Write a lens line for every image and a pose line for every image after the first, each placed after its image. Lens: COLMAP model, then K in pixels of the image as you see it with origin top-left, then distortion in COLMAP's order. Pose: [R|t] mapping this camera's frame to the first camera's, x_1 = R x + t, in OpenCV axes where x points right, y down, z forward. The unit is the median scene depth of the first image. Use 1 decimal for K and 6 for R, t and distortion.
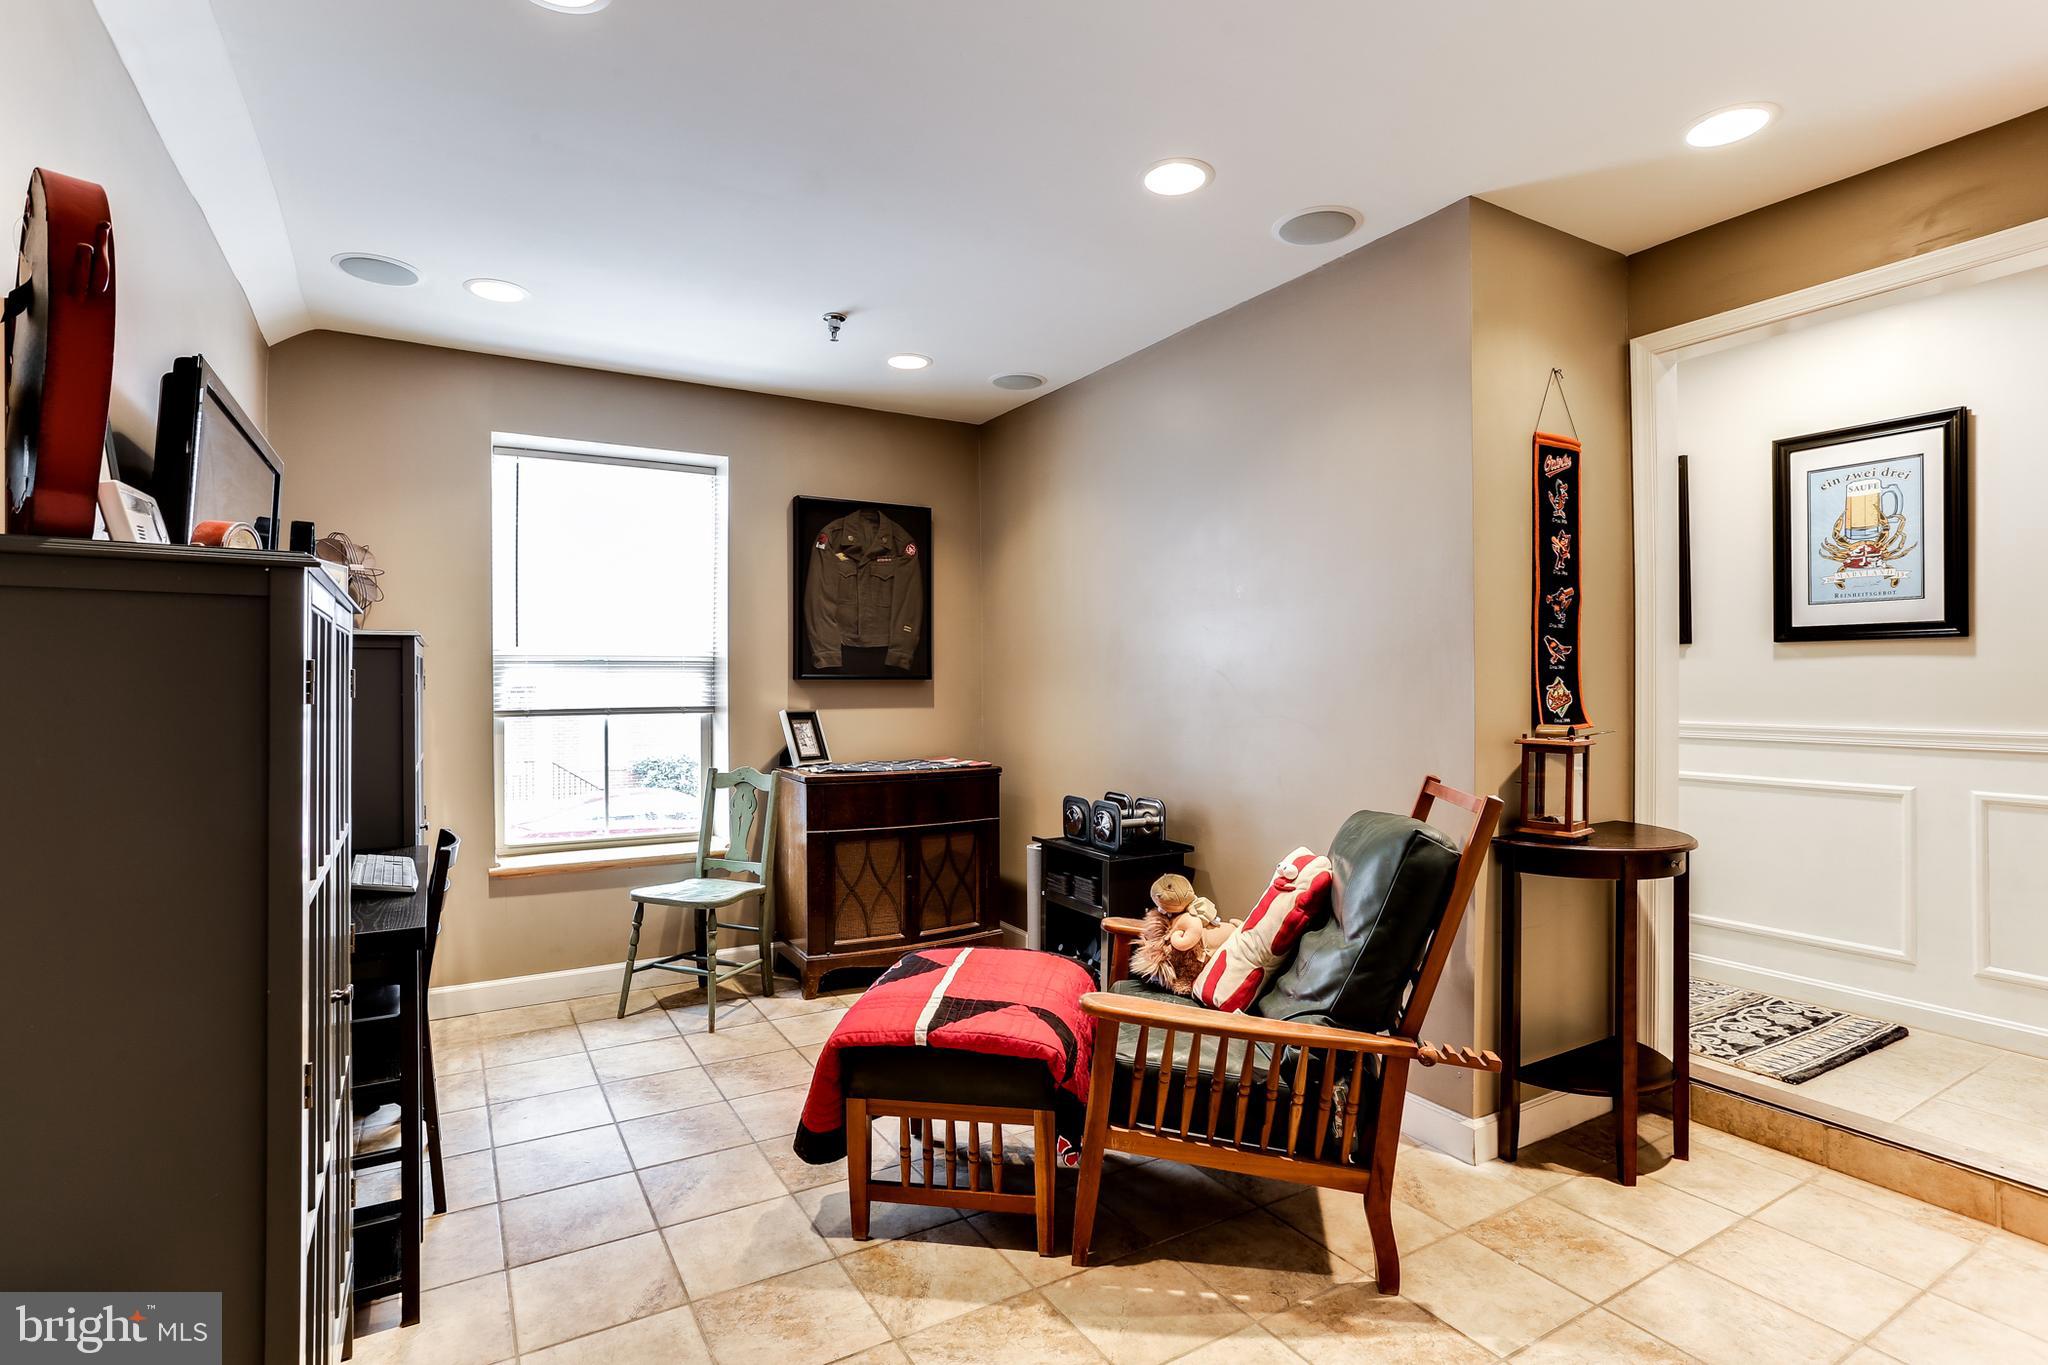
lens RADIAL K [[1002.4, 0, 1011.7], [0, 1002.4, 682.0], [0, 0, 1]] dist [-0.032152, 0.018065]
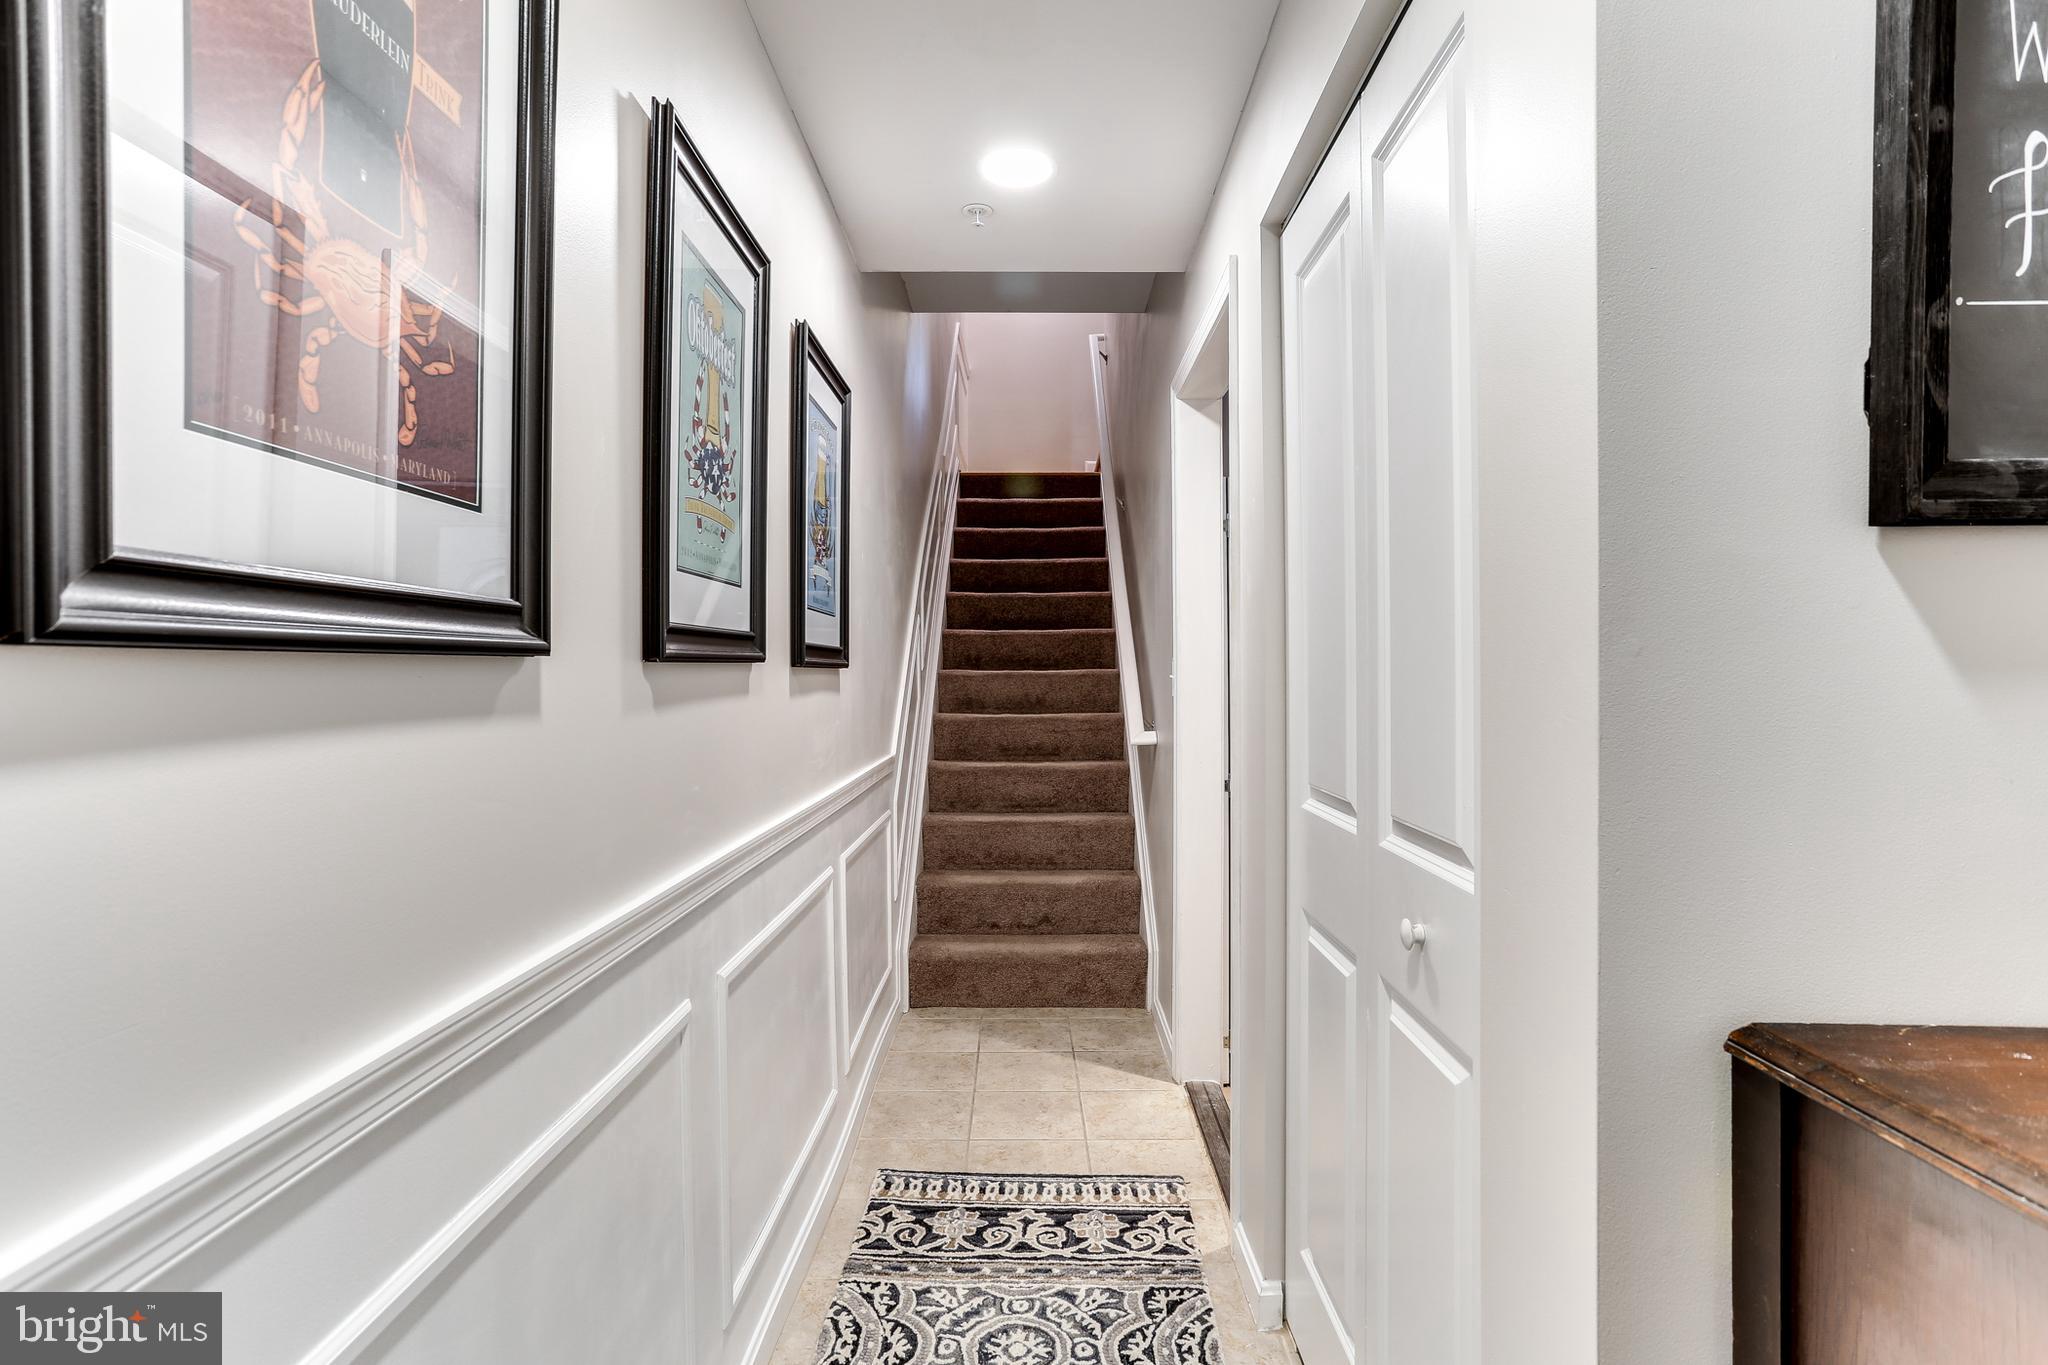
lens RADIAL K [[1002.4, 0, 1031.9], [0, 1002.4, 690.2], [0, 0, 1]] dist [-0.032152, 0.018065]
pose [[-0.867419, 0.004617, 0.497556, 0.199950], [0.001972, 0.999981, -0.005841, -0.009529], [-0.497574, -0.004086, -0.867412, 0.782768]]
